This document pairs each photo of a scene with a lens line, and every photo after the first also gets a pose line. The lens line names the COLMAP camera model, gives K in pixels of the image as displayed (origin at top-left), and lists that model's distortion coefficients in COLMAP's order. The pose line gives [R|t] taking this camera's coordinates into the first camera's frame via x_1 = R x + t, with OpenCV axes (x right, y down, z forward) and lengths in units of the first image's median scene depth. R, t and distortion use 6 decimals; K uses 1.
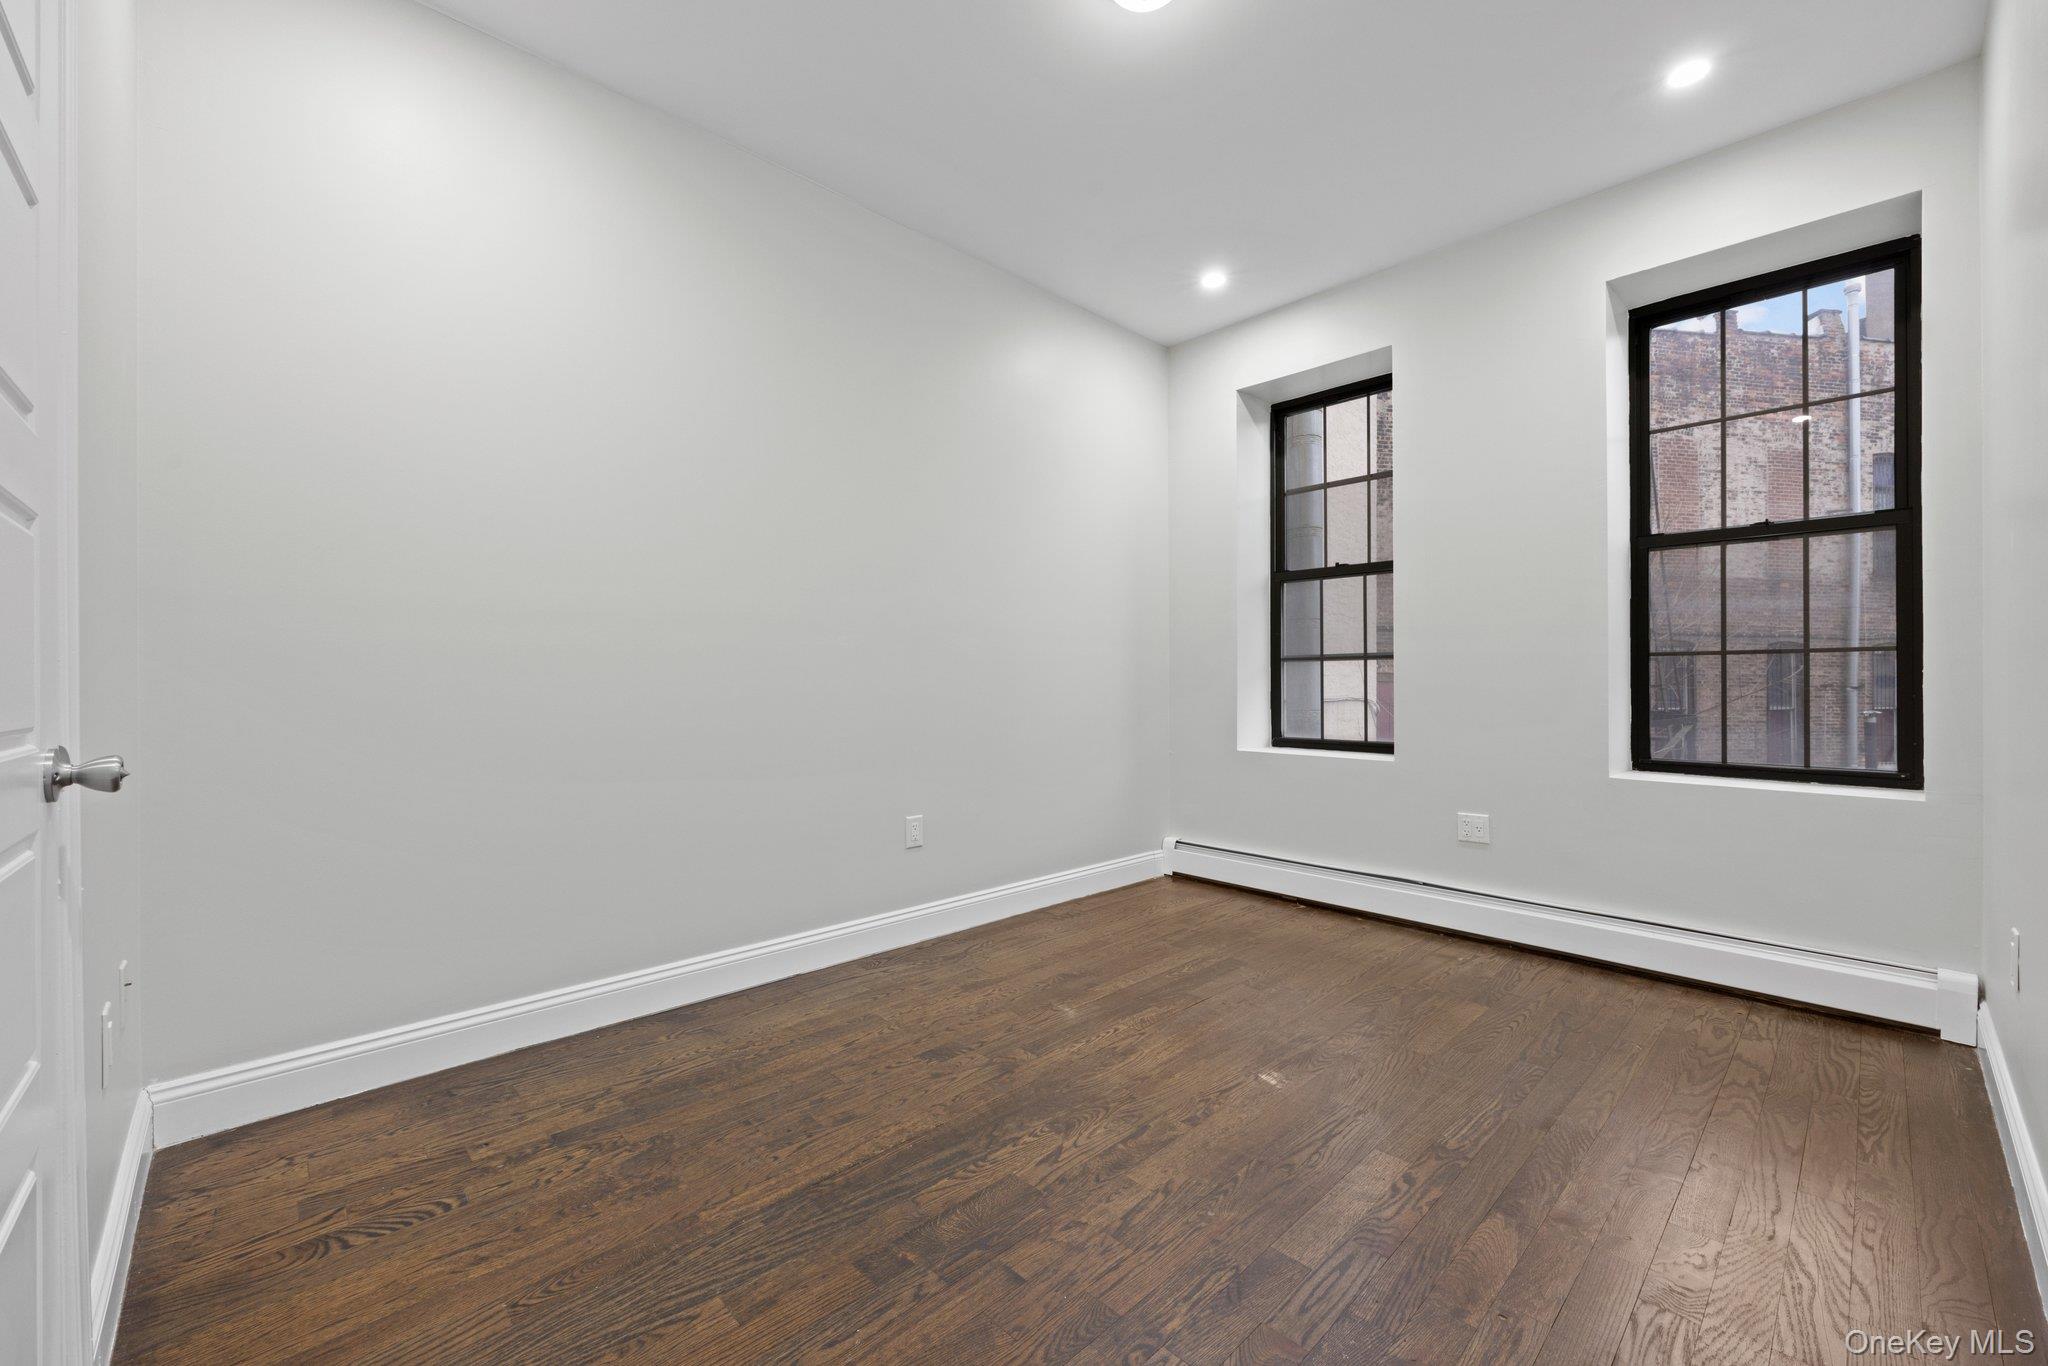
lens RADIAL K [[816.8, 0, 1024.0], [0, 816.8, 683.0], [0, 0, 1]] dist [0.000064, 0.000036]
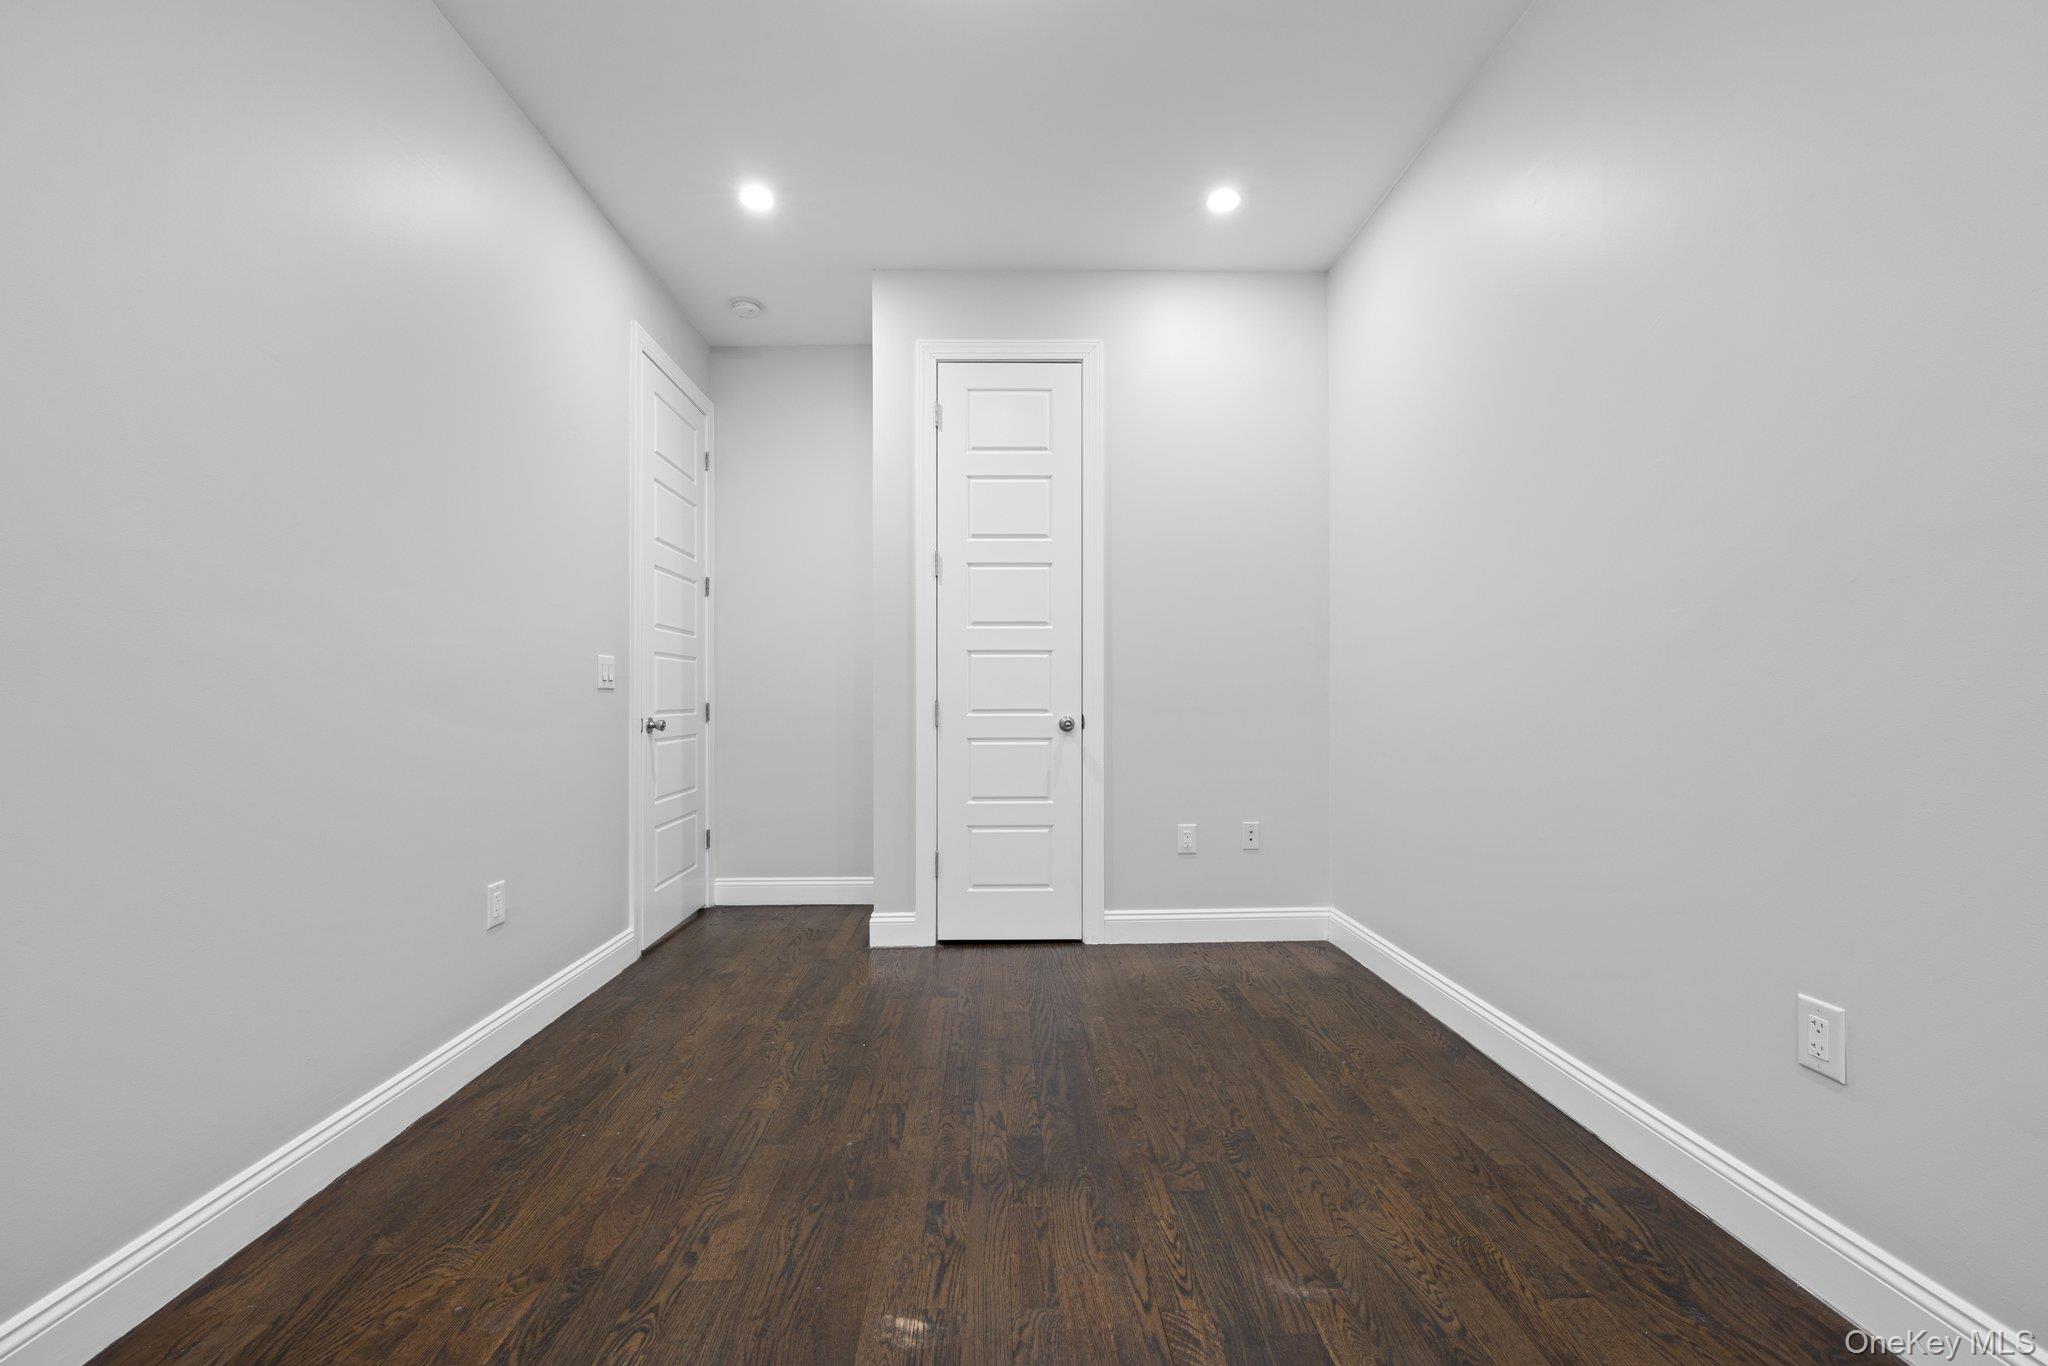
lens RADIAL K [[816.8, 0, 1024.0], [0, 816.8, 683.0], [0, 0, 1]] dist [0.000064, 0.000036]
pose [[-0.661596, -0.006869, -0.749829, 0.642568], [0.006074, 0.999876, -0.014520, -0.003684], [0.749836, -0.014161, -0.661473, 1.331340]]
